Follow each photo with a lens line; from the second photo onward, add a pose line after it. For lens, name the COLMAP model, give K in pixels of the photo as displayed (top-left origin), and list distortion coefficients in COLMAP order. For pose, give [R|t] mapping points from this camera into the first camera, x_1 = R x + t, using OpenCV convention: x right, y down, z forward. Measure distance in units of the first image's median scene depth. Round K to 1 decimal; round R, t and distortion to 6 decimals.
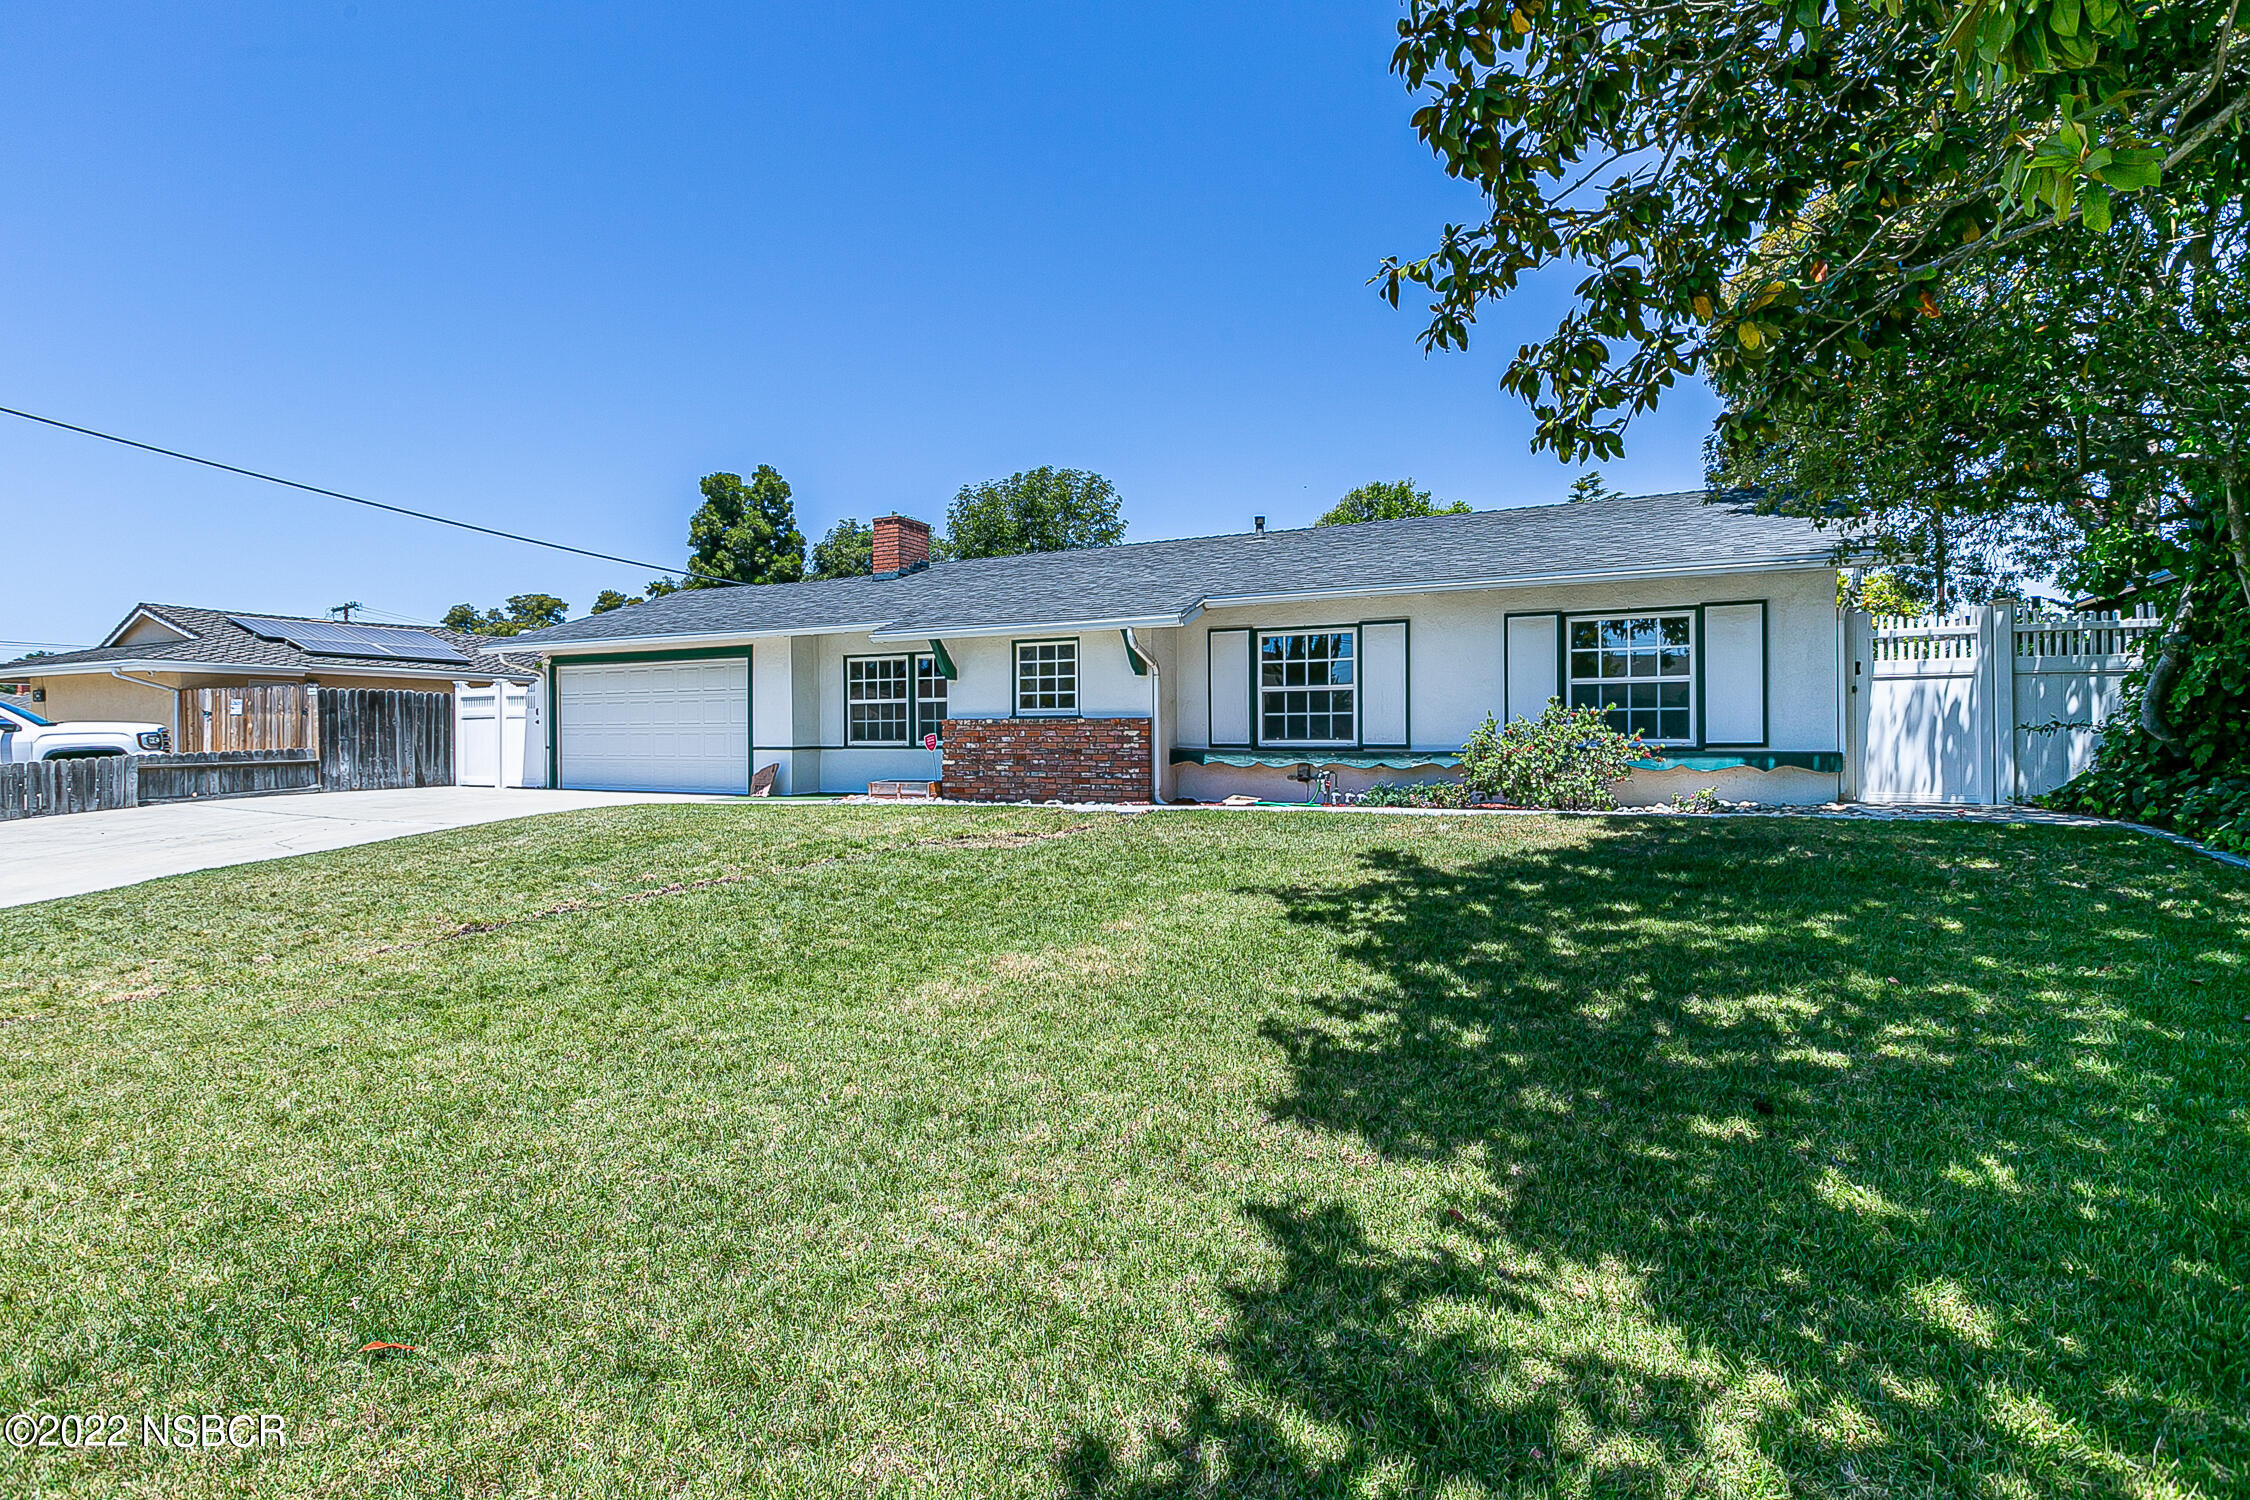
lens RADIAL K [[1049.1, 0, 1116.7], [0, 1049.1, 753.0], [0, 0, 1]] dist [-0.004123, 0.001605]
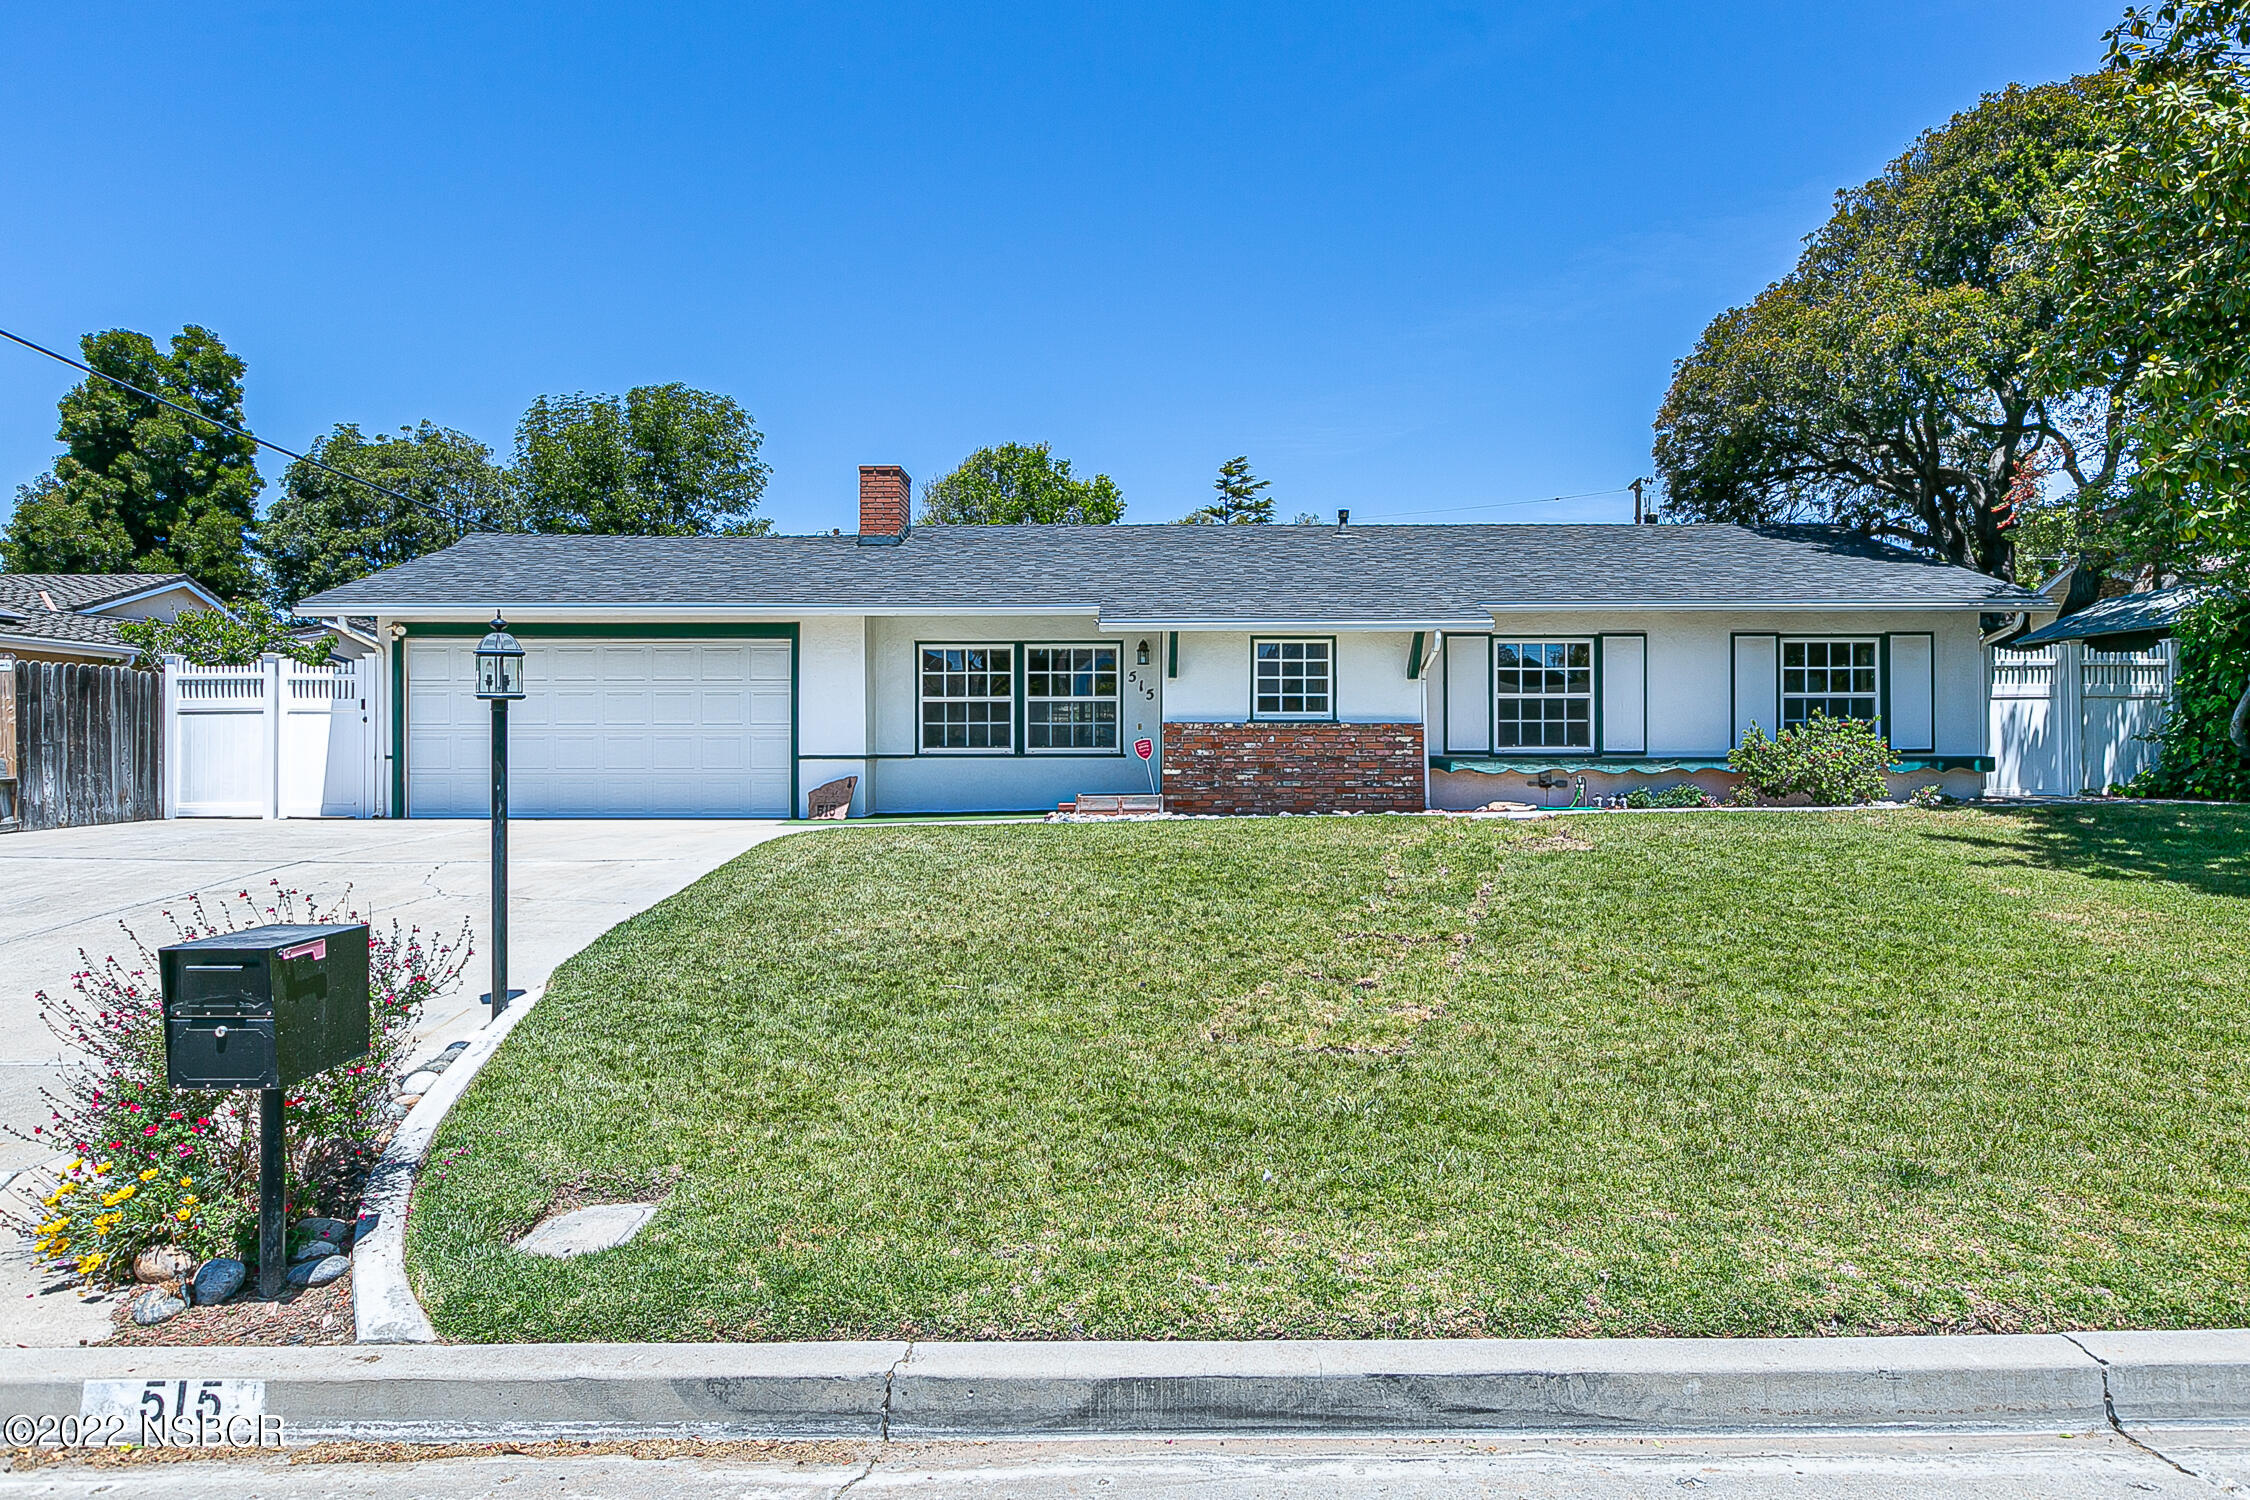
lens RADIAL K [[1324.4, 0, 1143.7], [0, 1324.4, 750.9], [0, 0, 1]] dist [-0.000993, -0.004624]
pose [[0.895944, 0.000195, 0.444168, -0.574549], [0.005049, 0.999931, -0.010624, 0.002628], [-0.444139, 0.011761, 0.895881, 0.017692]]
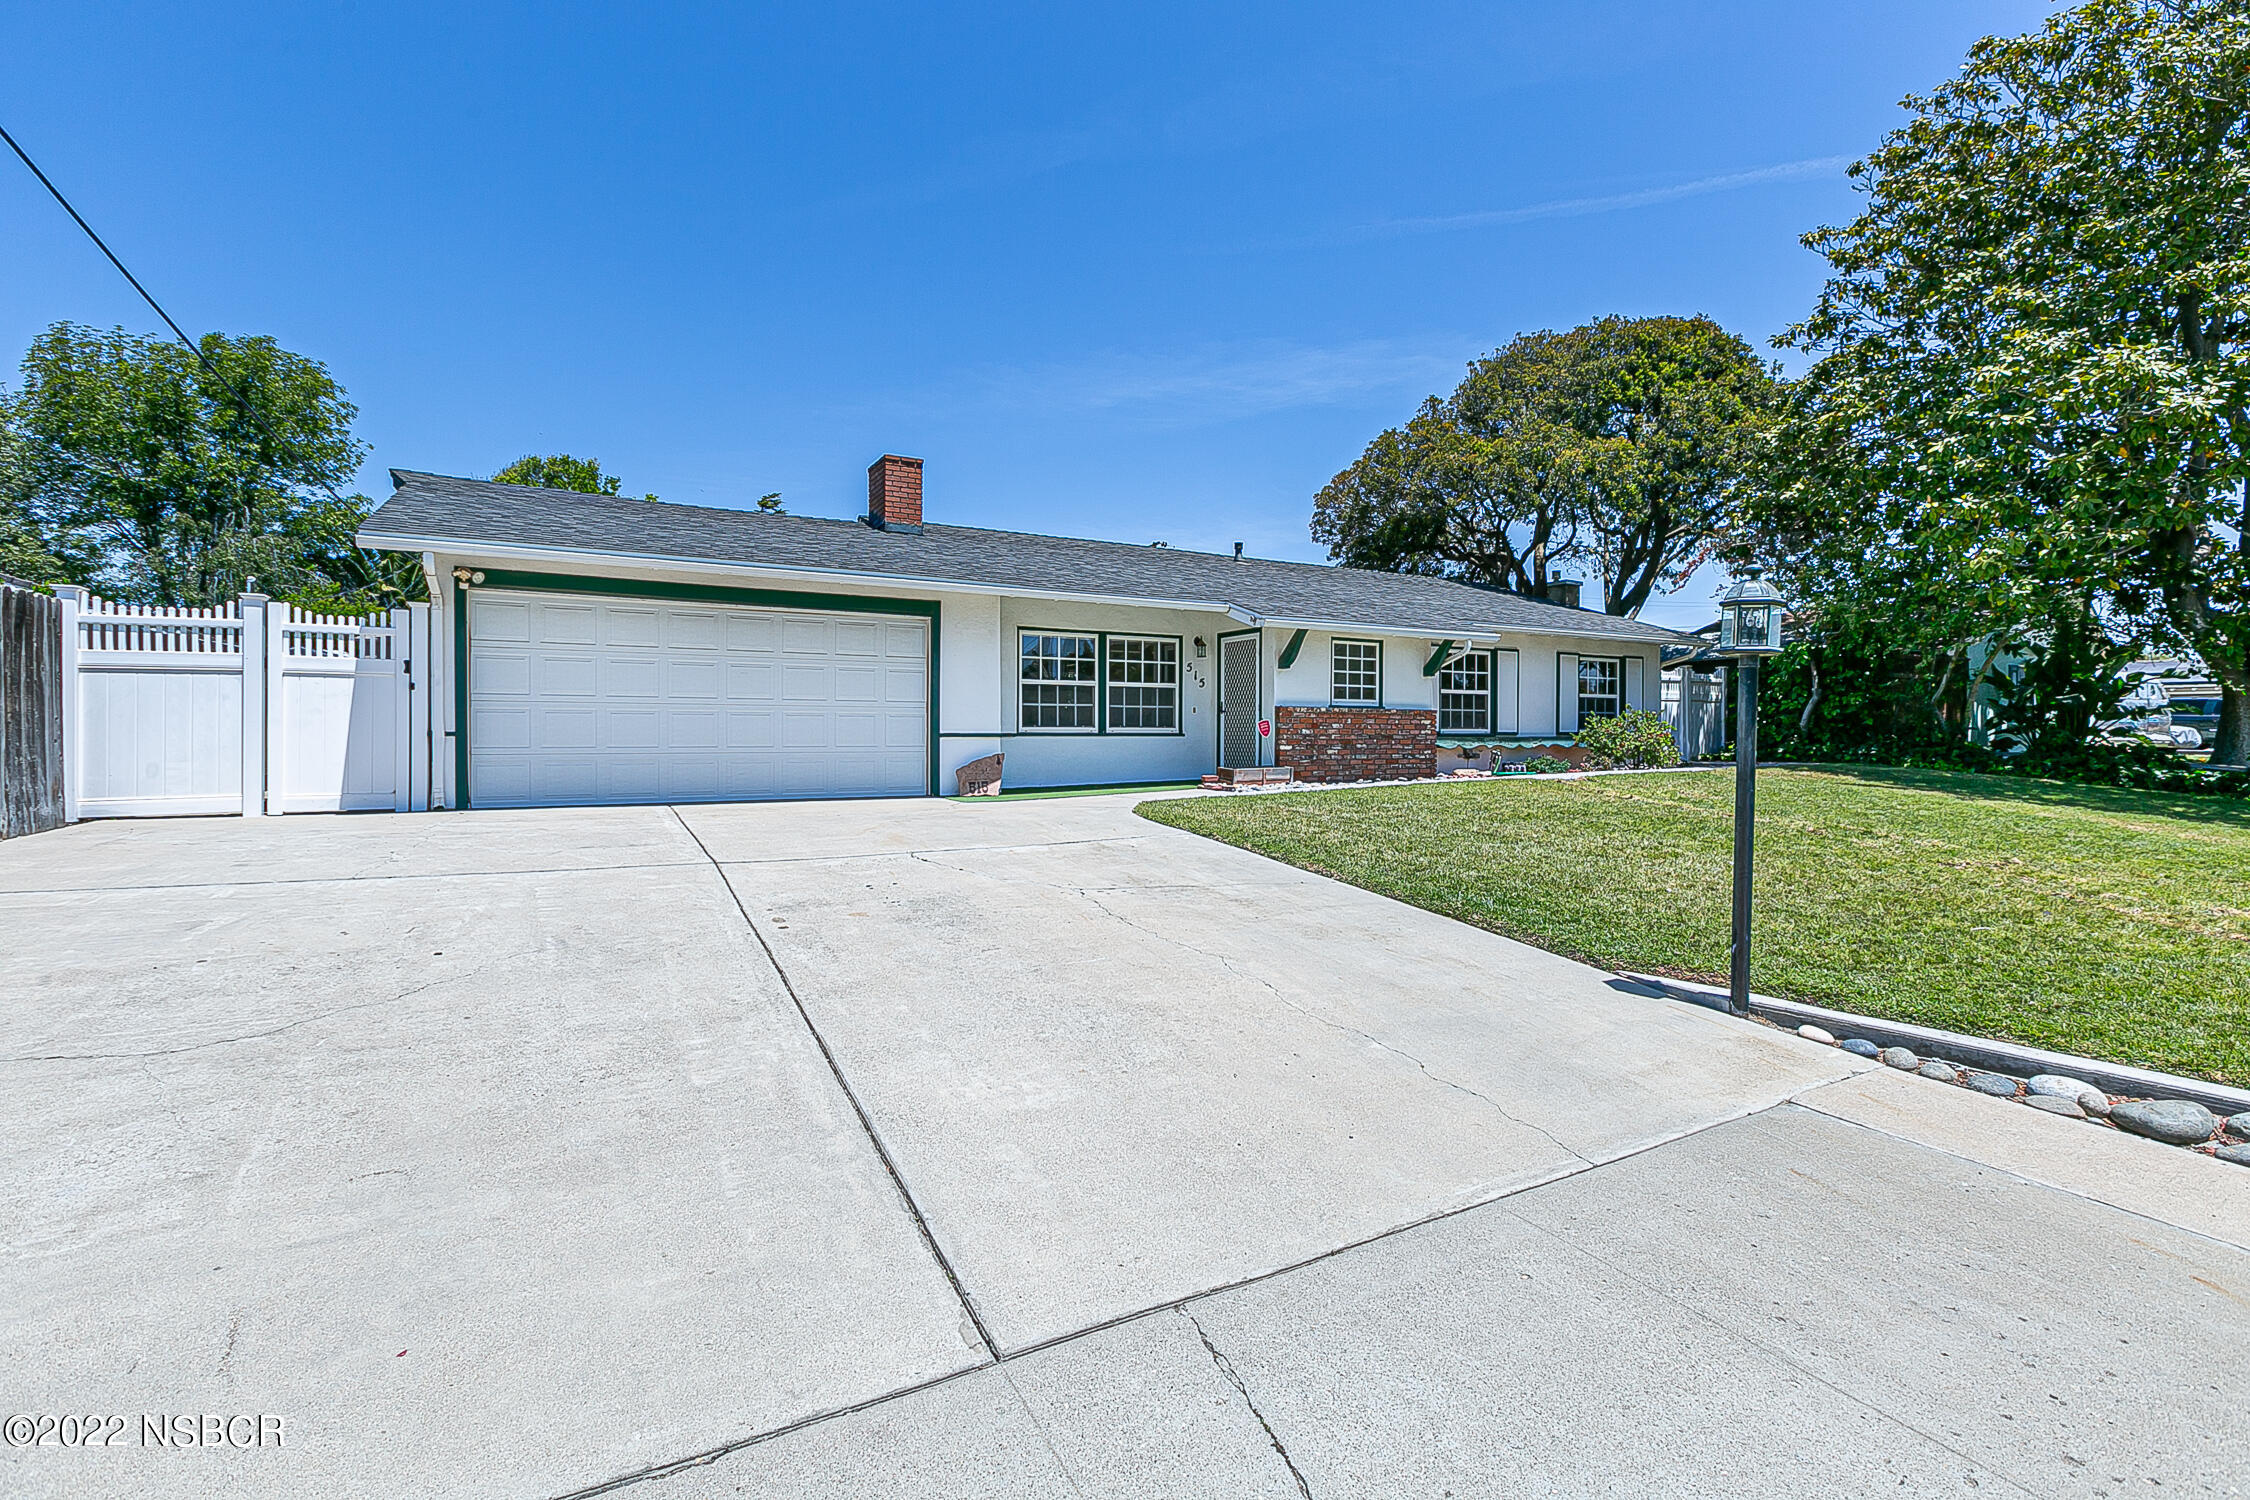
lens RADIAL K [[999.4, 0, 1113.5], [0, 999.4, 739.9], [0, 0, 1]] dist [0.004976, -0.001668]
pose [[0.564027, -0.001092, 0.825756, -0.922048], [0.007918, 0.999960, -0.004086, 0.003343], [-0.825719, 0.008842, 0.564013, 0.495899]]
